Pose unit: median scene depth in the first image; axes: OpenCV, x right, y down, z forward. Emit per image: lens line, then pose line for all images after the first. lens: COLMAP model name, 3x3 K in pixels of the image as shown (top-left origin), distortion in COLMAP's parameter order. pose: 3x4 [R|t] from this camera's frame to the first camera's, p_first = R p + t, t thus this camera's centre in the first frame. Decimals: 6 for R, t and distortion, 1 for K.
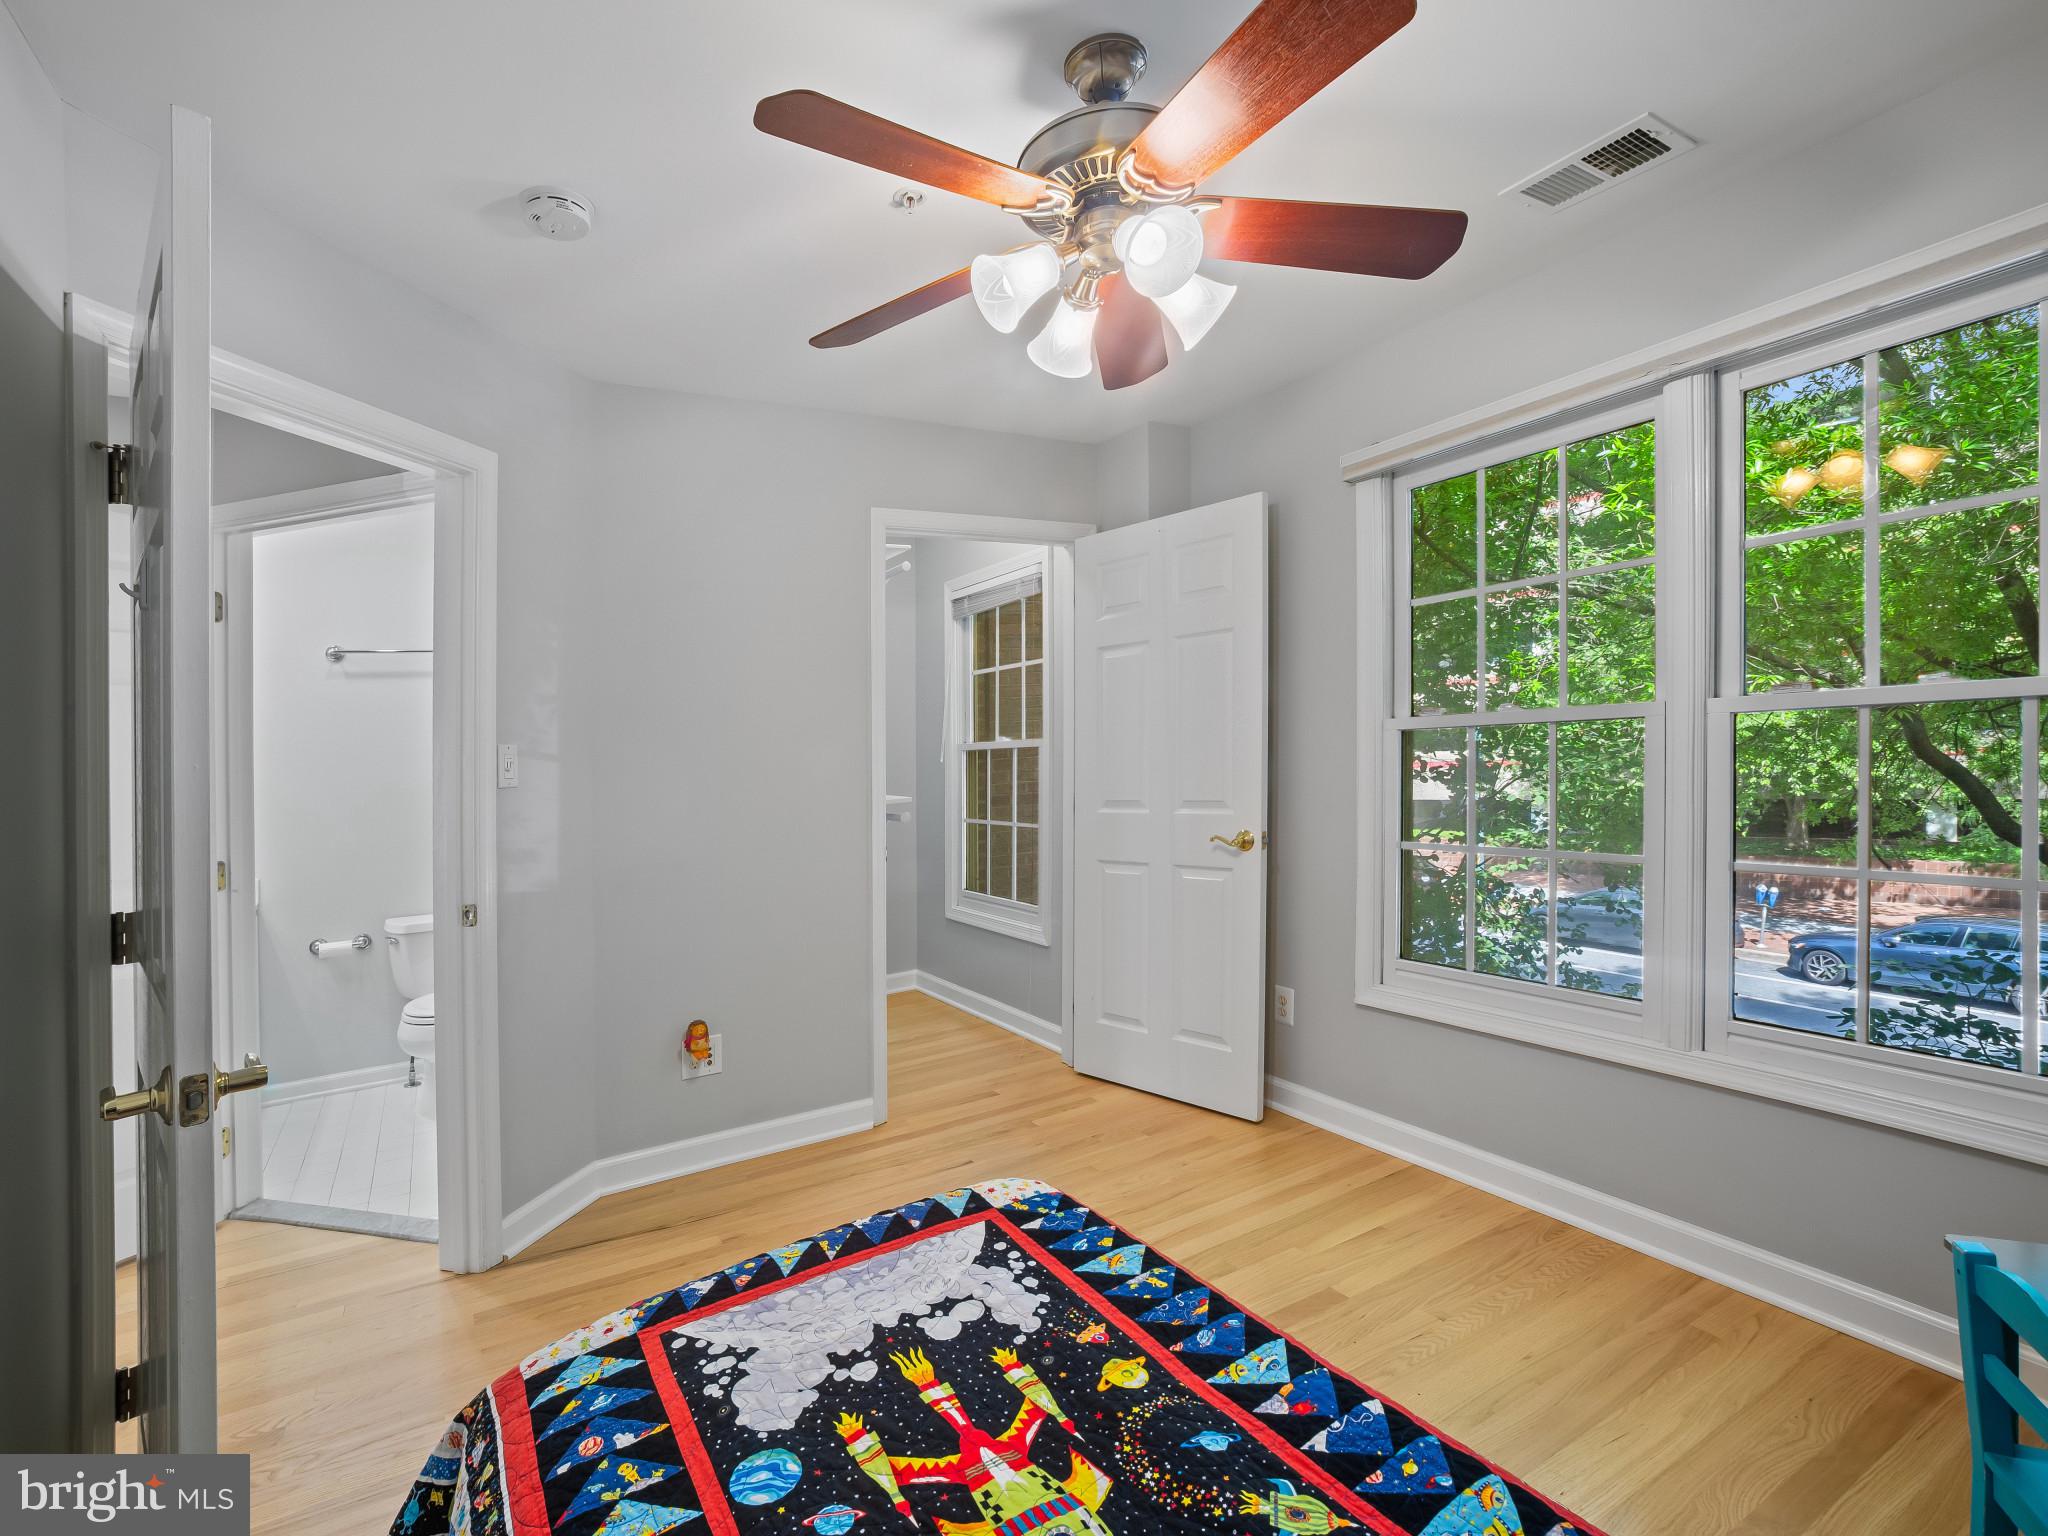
lens RADIAL K [[954.2, 0, 974.8], [0, 954.2, 734.2], [0, 0, 1]] dist [-0.062902, 0.029242]
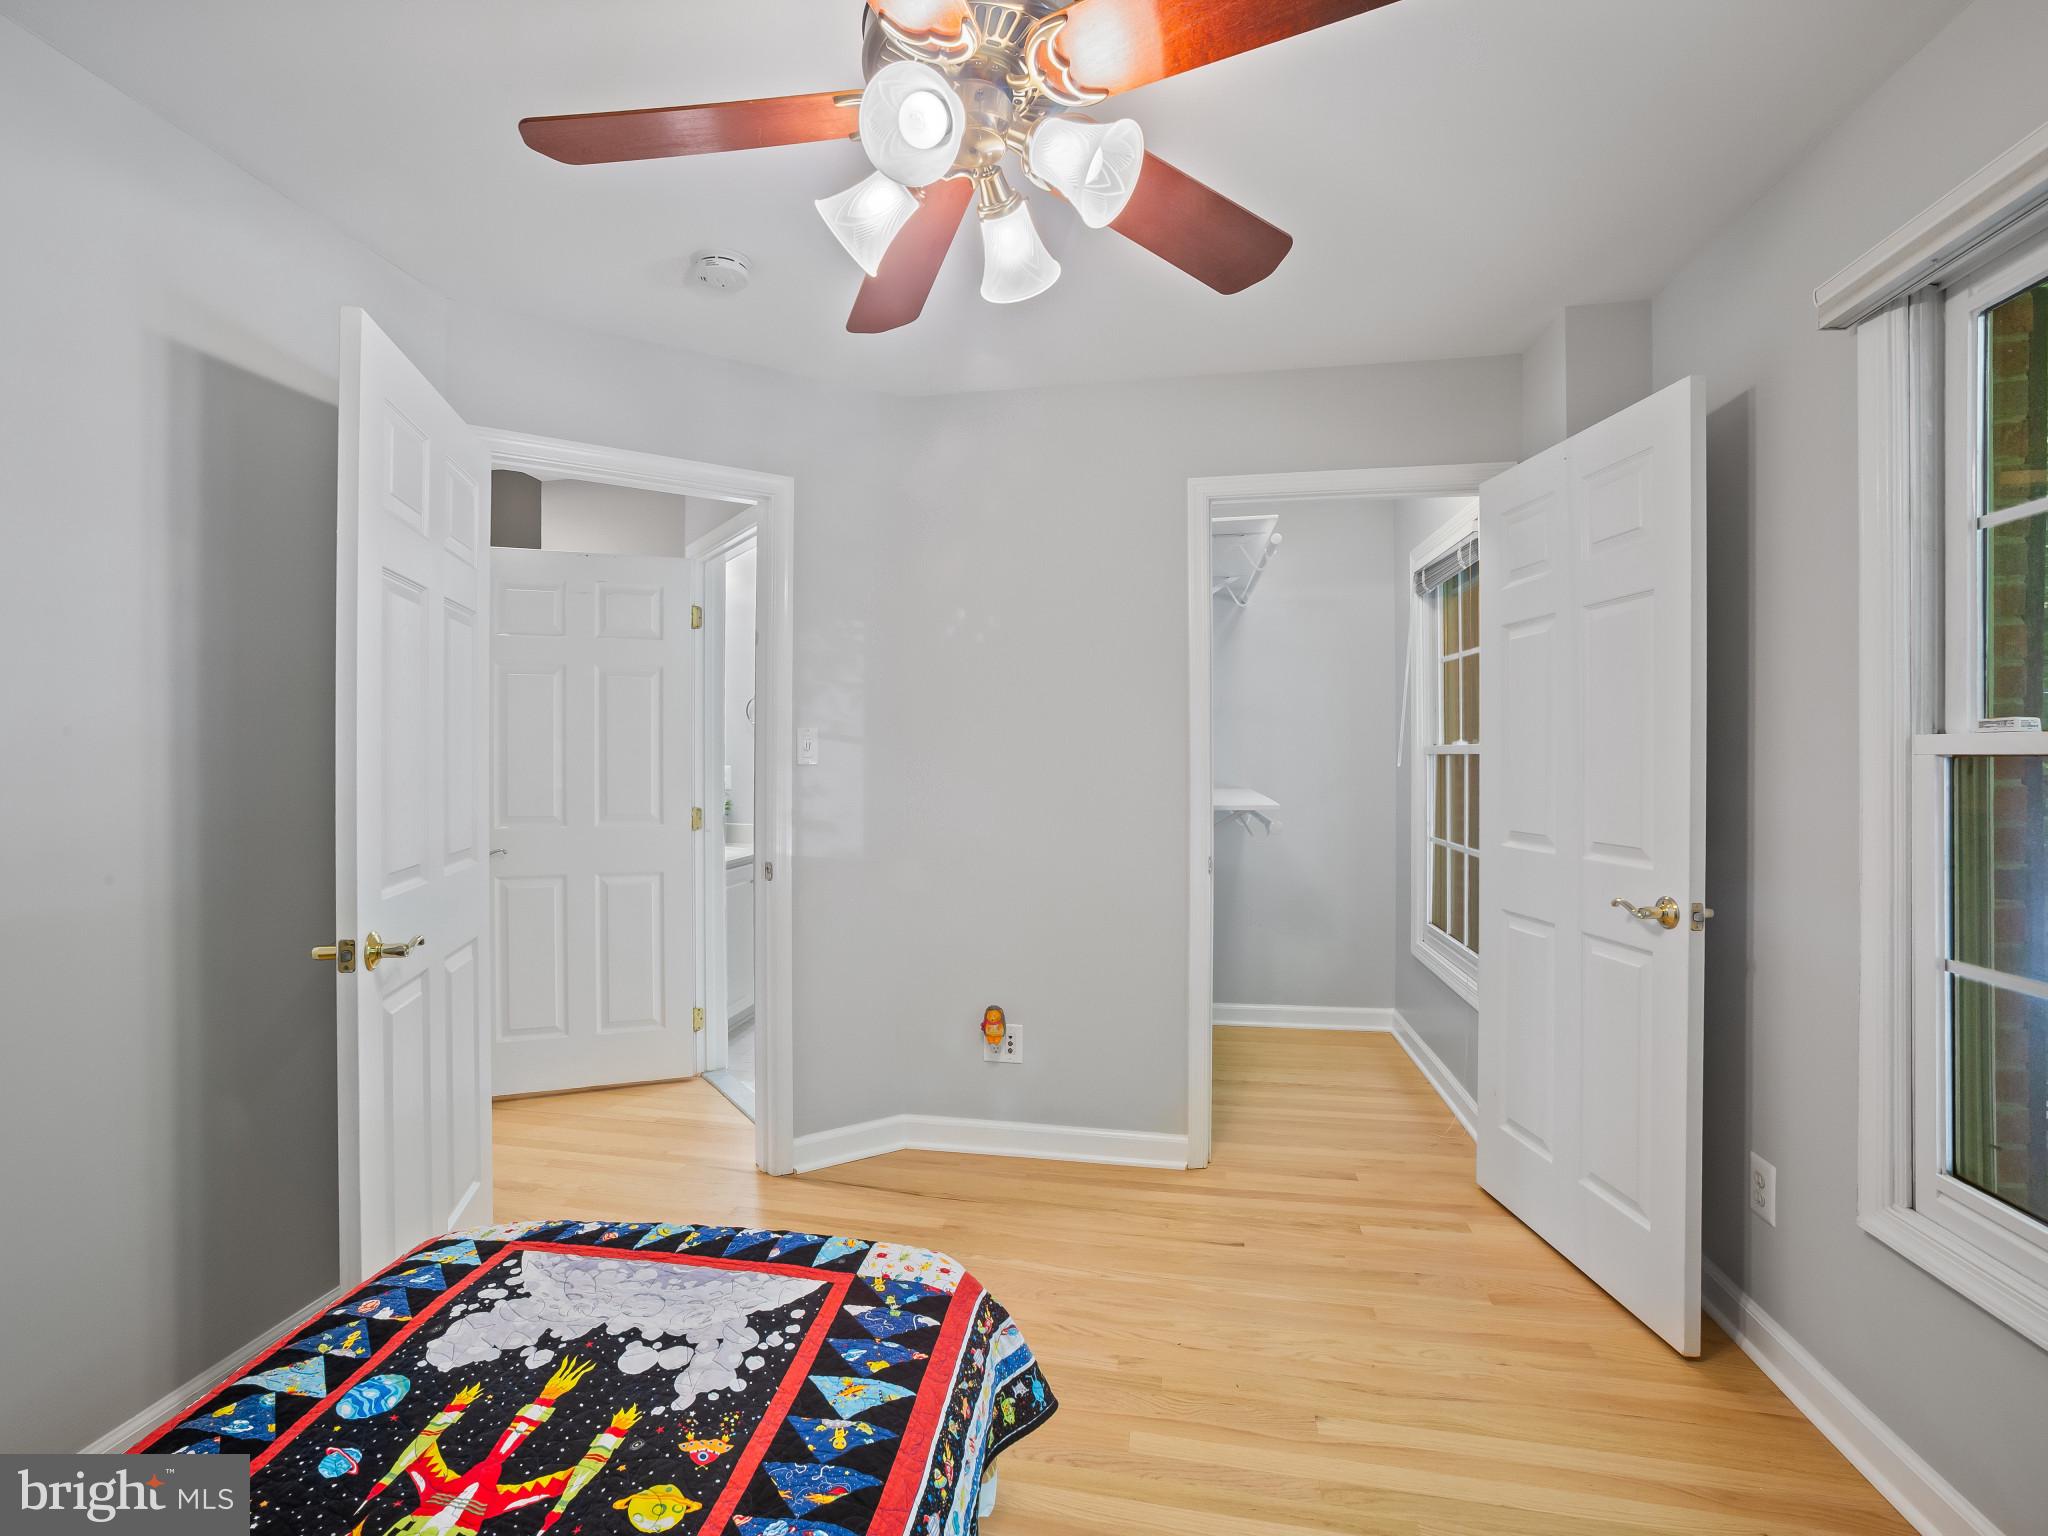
lens RADIAL K [[946.1, 0, 962.5], [0, 946.1, 706.2], [0, 0, 1]] dist [-0.059846, 0.026751]
pose [[0.758275, 0.019164, -0.651653, 0.672023], [-0.029935, 0.999537, -0.005439, -0.025208], [0.651247, 0.023631, 0.758498, 0.408577]]
